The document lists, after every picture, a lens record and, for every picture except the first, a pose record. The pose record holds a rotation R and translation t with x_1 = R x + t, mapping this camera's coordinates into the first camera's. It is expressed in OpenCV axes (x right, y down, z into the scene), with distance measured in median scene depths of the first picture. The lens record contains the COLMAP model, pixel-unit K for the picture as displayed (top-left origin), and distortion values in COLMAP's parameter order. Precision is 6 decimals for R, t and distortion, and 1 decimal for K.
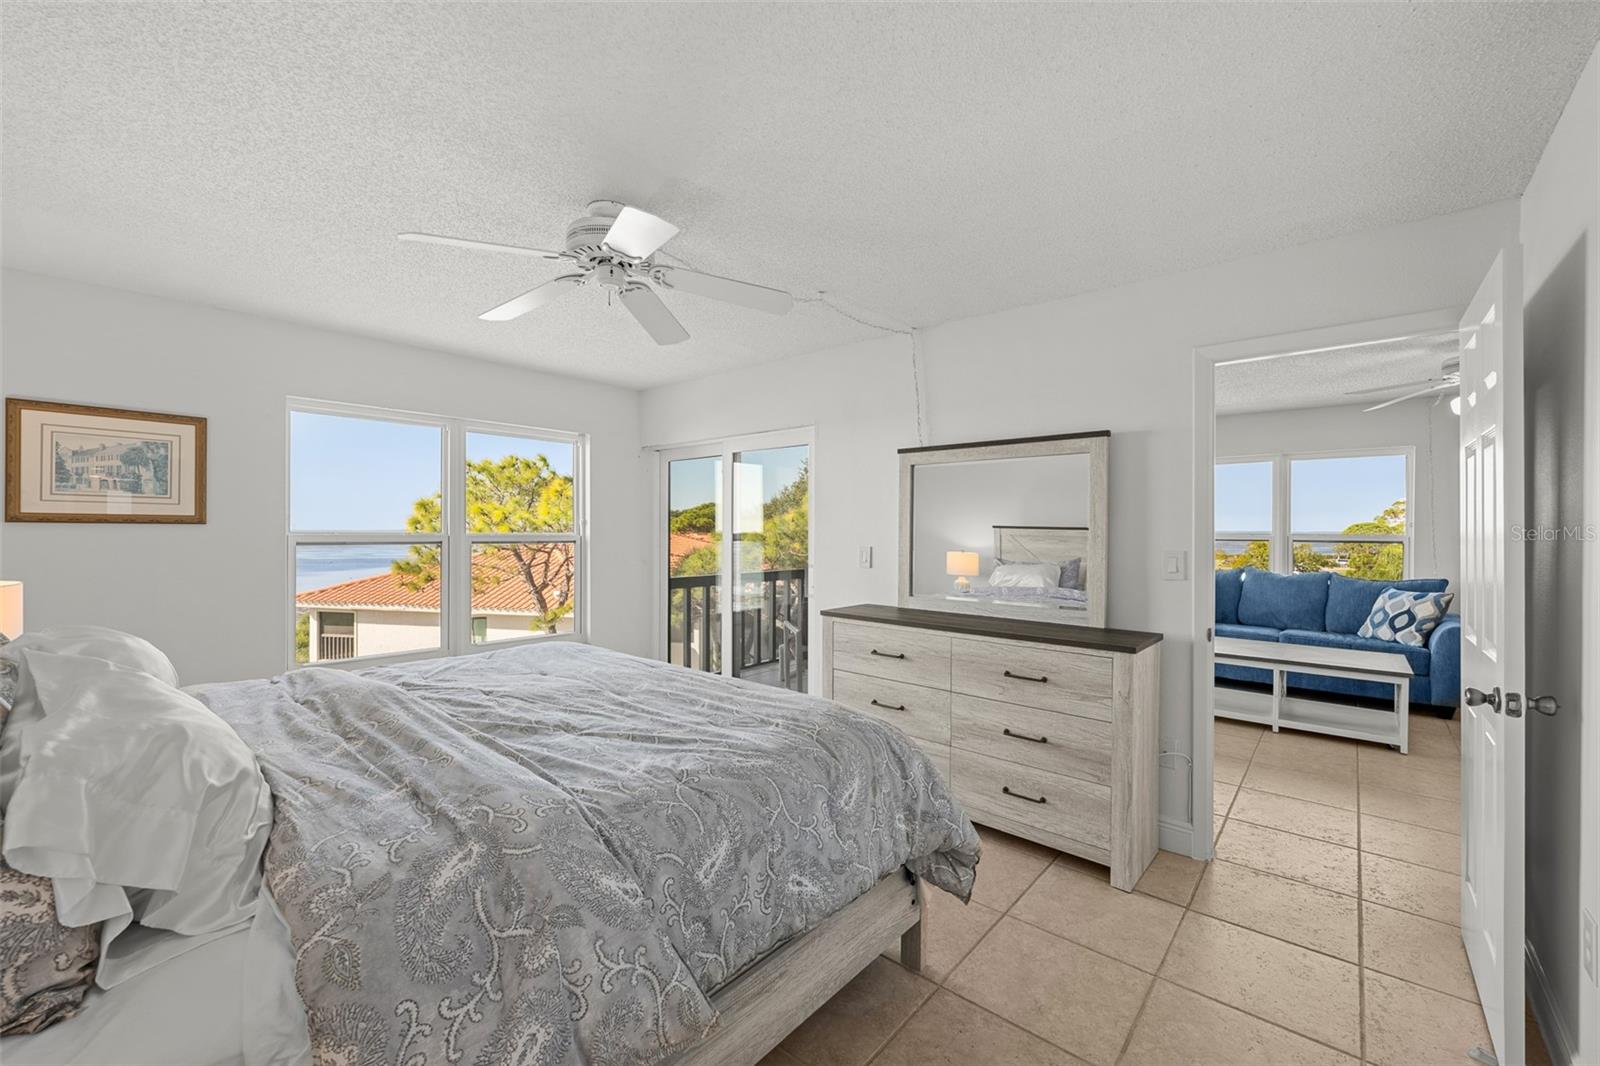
lens RADIAL K [[642.1, 0, 798.3], [0, 642.1, 532.6], [0, 0, 1]] dist [-0.001089, 0.000292]
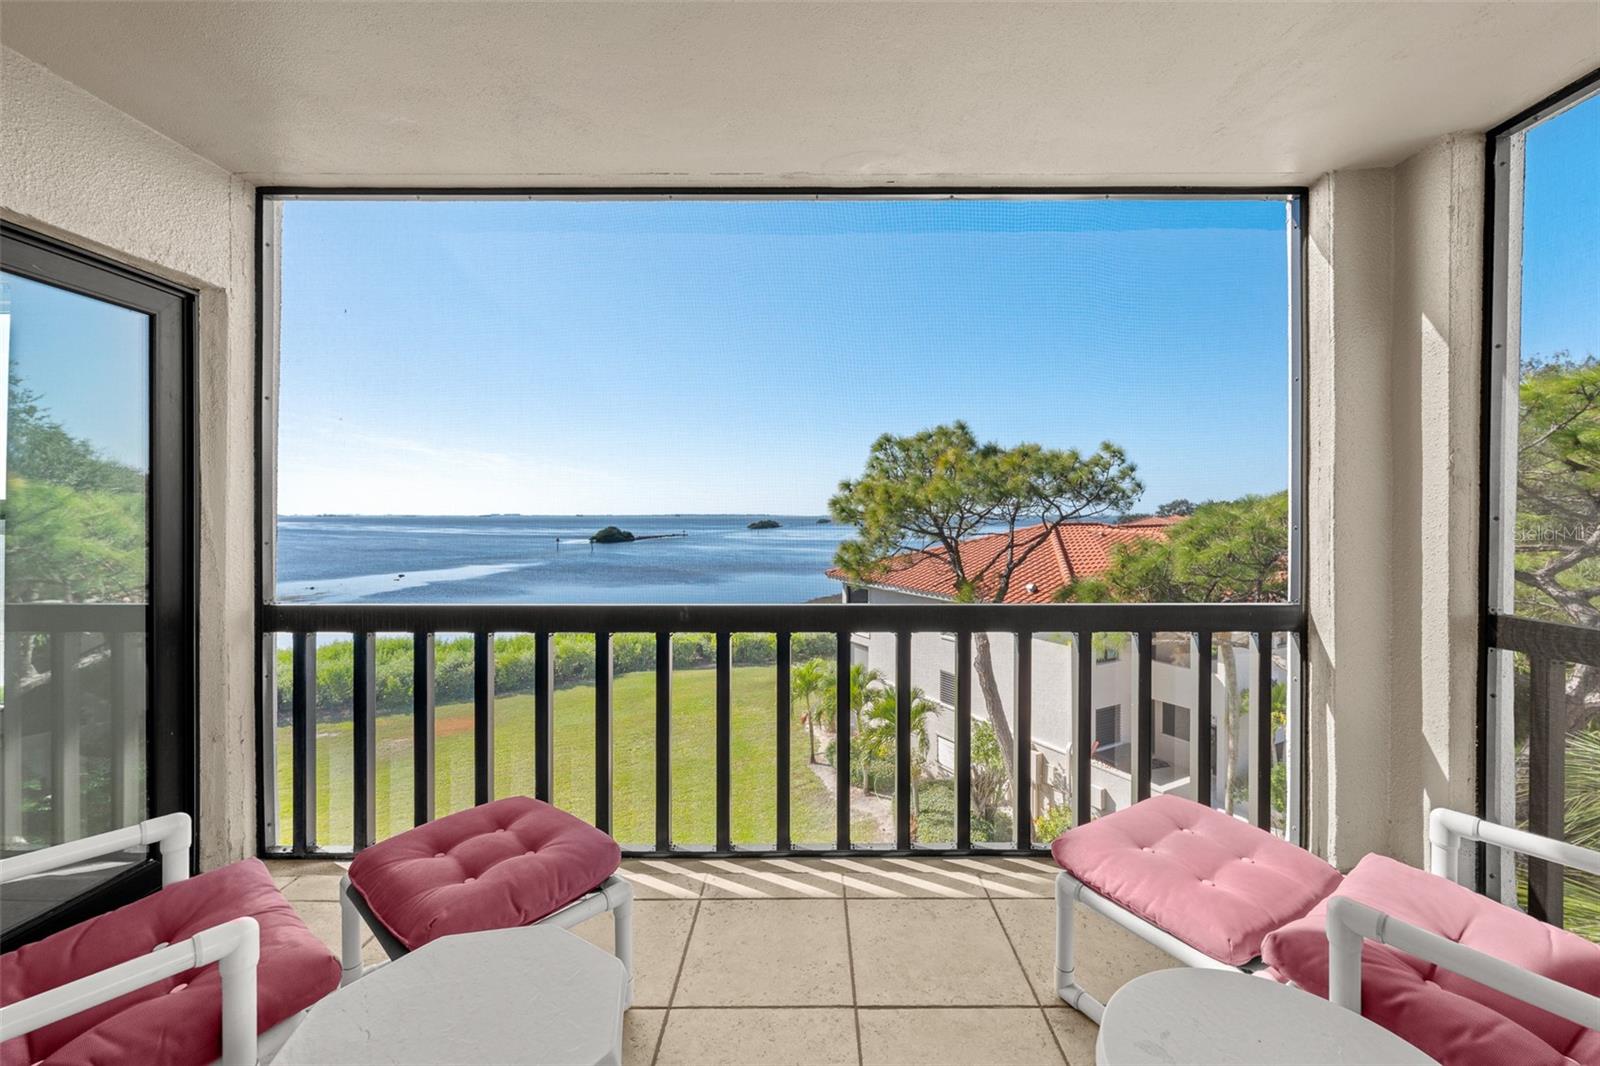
lens RADIAL K [[642.1, 0, 807.9], [0, 642.1, 517.4], [0, 0, 1]] dist [-0.001089, 0.000292]
pose [[0.650581, 0.001304, -0.759436, 0.089027], [-0.001924, 0.999998, 0.000069, 0.004068], [0.759435, 0.001417, 0.650582, 0.262894]]
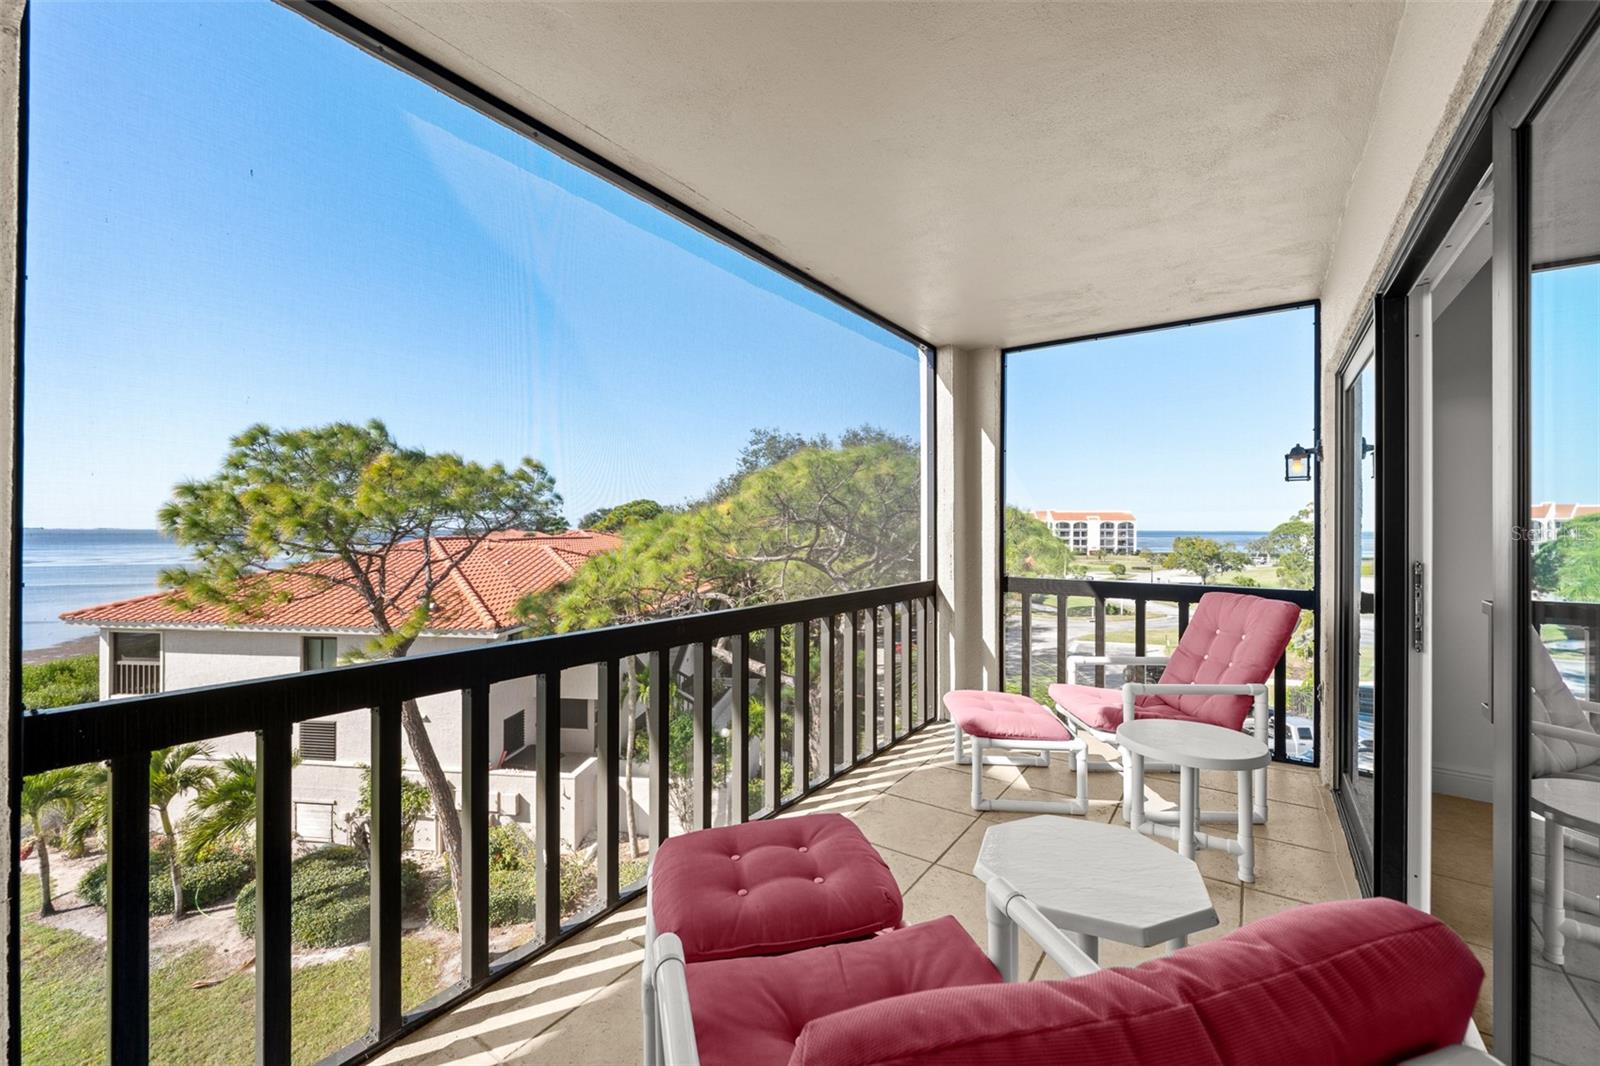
lens RADIAL K [[642.1, 0, 787.3], [0, 642.1, 530.9], [0, 0, 1]] dist [-0.001089, 0.000292]
pose [[0.997019, -0.001269, 0.077144, 0.004935], [0.001391, 0.999998, -0.001520, 0.004092], [-0.077142, 0.001623, 0.997019, 0.209399]]
